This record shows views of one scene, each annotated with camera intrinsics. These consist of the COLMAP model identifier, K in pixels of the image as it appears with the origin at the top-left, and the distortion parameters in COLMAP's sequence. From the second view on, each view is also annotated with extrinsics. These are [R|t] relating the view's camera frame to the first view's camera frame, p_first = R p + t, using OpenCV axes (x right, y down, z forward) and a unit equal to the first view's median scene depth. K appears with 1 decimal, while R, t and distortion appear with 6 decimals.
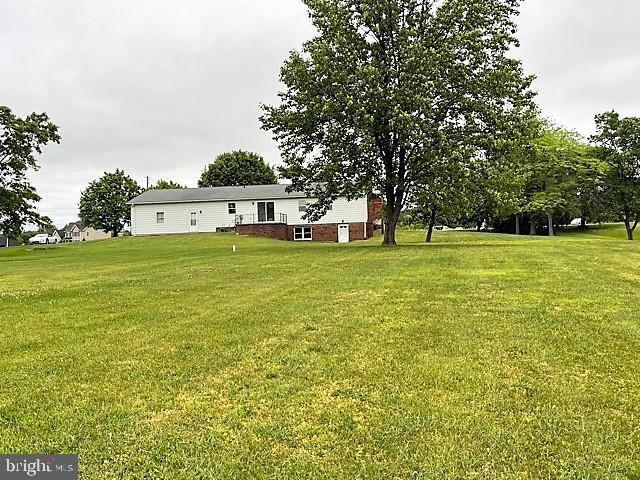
lens RADIAL K [[600.0, 0, 320.0], [0, 600.0, 240.0], [0, 0, 1]] dist [-0.001539, -0.001613]
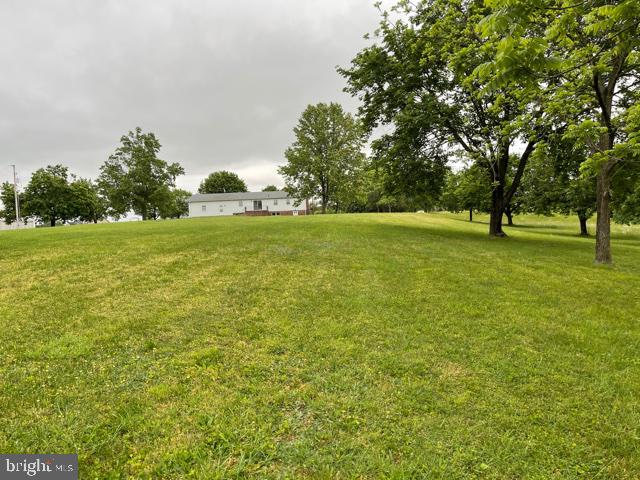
lens RADIAL K [[489.0, 0, 320.0], [0, 489.0, 240.0], [0, 0, 1]] dist [0.090754, -0.133194]
pose [[0.986817, -0.015259, 0.161118, -0.156513], [0.013296, 0.999824, 0.013256, 0.055463], [-0.161292, -0.010939, 0.986846, -0.736062]]
